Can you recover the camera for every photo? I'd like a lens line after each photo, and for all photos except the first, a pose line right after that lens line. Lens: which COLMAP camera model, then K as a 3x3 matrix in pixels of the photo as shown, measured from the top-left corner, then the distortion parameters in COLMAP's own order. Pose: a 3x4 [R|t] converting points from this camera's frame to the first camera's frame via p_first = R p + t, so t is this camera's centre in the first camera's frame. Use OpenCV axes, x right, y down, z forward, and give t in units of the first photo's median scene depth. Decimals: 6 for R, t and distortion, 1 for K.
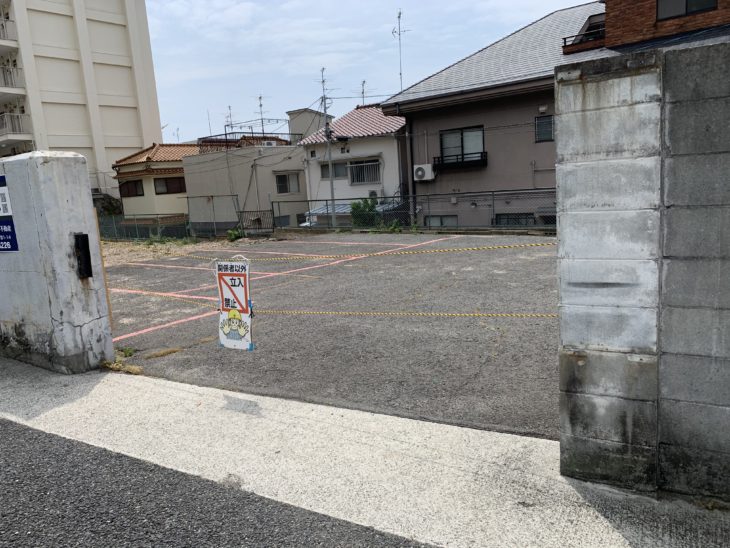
lens RADIAL K [[555.5, 0, 363.8], [0, 555.5, 285.2], [0, 0, 1]] dist [0.013024, -0.009720]
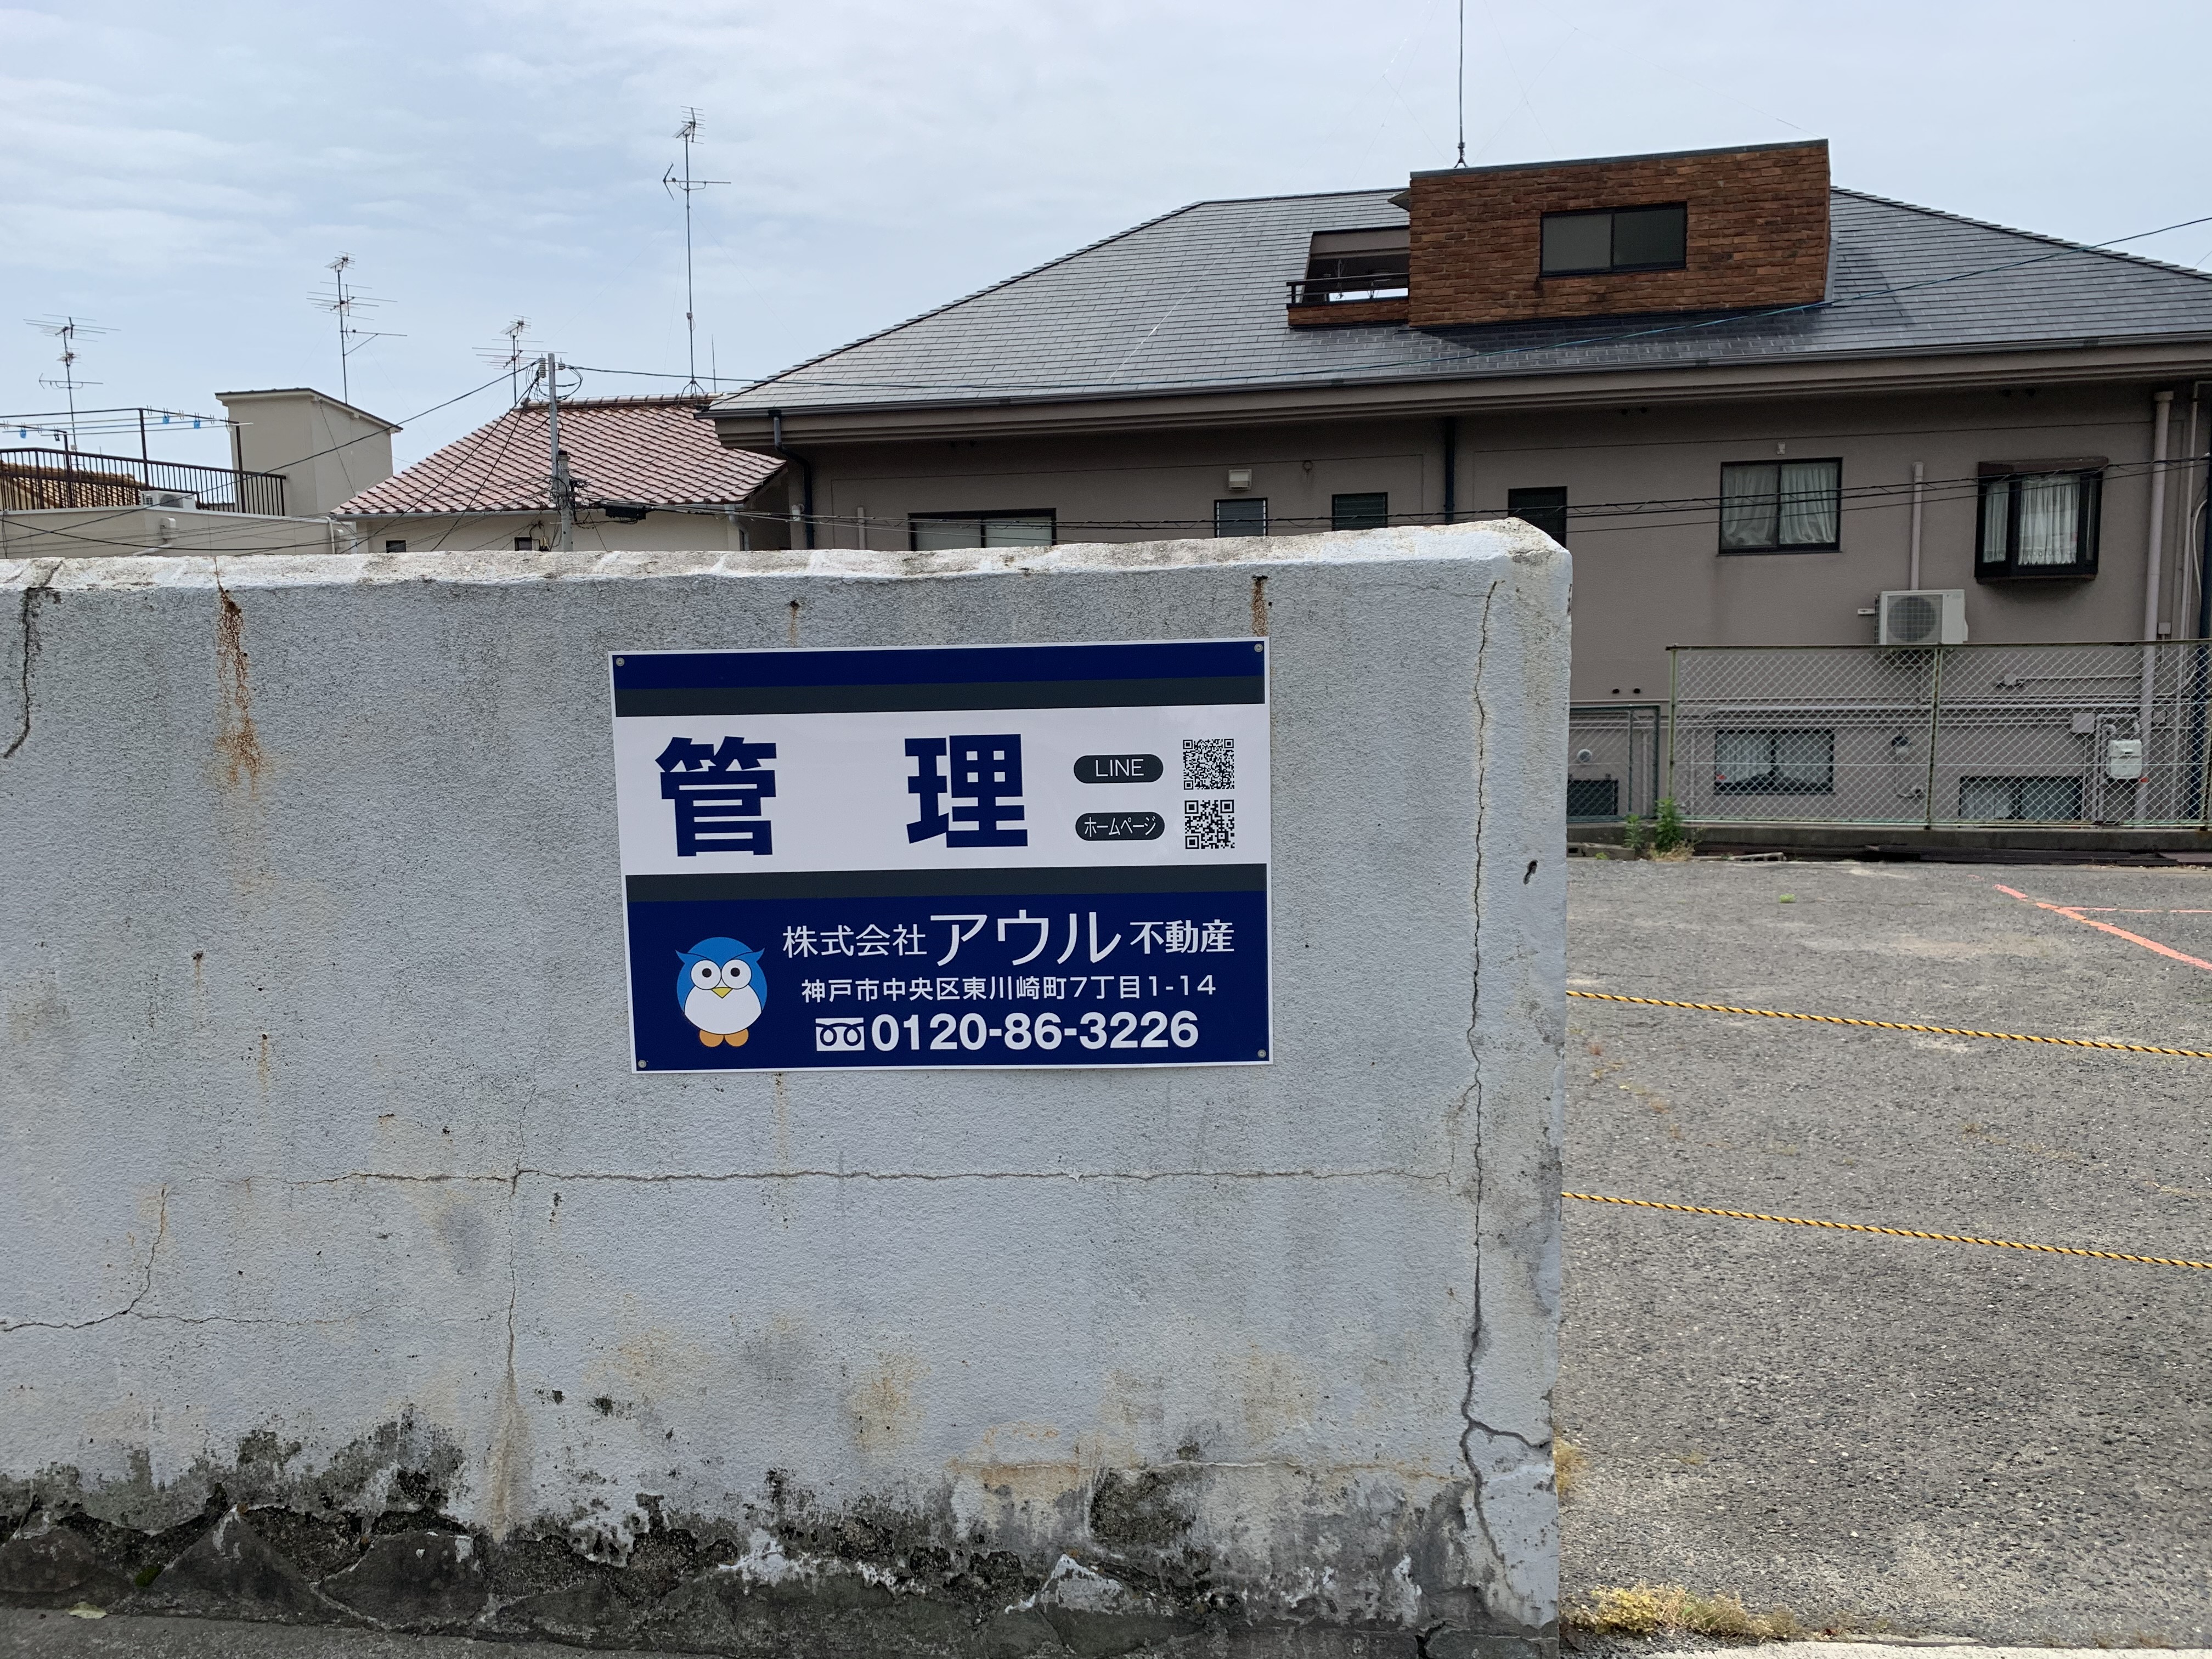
lens RADIAL K [[1683.4, 0, 1102.3], [0, 1683.4, 863.3], [0, 0, 1]] dist [0.013024, -0.009720]
pose [[0.895973, -0.008565, 0.444025, -0.250973], [0.038303, 0.997579, -0.058046, -0.026597], [-0.442453, 0.069015, 0.894132, 0.150282]]
